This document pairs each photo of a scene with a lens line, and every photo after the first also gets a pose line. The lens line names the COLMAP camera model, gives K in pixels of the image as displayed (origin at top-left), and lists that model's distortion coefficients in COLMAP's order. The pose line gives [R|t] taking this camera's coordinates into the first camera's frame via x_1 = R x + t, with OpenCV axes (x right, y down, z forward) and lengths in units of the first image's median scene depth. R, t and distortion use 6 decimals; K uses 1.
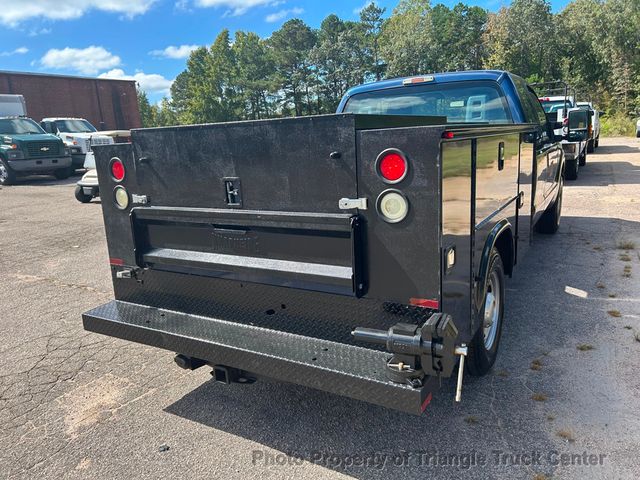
lens RADIAL K [[481.2, 0, 318.3], [0, 481.2, 238.2], [0, 0, 1]] dist [0.054958, -0.060818]
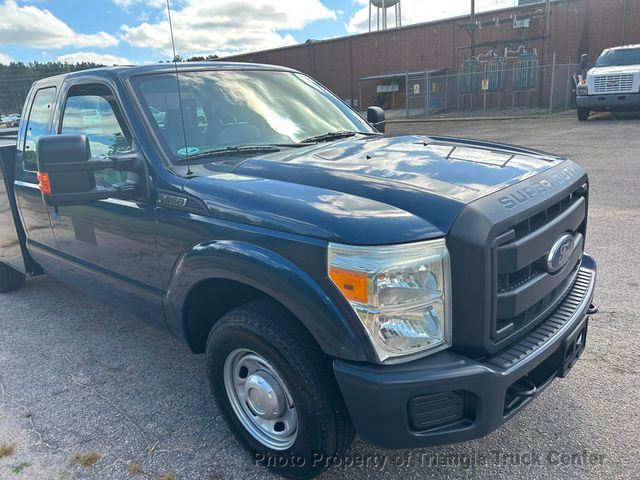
lens RADIAL K [[496.4, 0, 320.0], [0, 496.4, 240.0], [0, 0, 1]] dist [0.014584, -0.005394]
pose [[-0.206980, 0.328253, -0.921634, 0.242786], [-0.128617, 0.924728, 0.358240, -0.094749], [0.969854, 0.192686, -0.149181, 0.340976]]
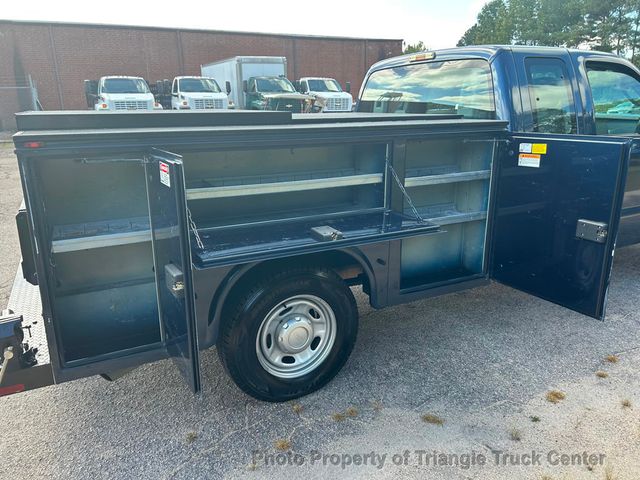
lens RADIAL K [[482.3, 0, 319.5], [0, 482.3, 246.3], [0, 0, 1]] dist [0.071385, -0.078763]
pose [[0.846611, 0.191670, -0.496501, 0.117783], [-0.144276, 0.980620, 0.132548, -0.020088], [0.512284, -0.040583, 0.857857, 0.040042]]
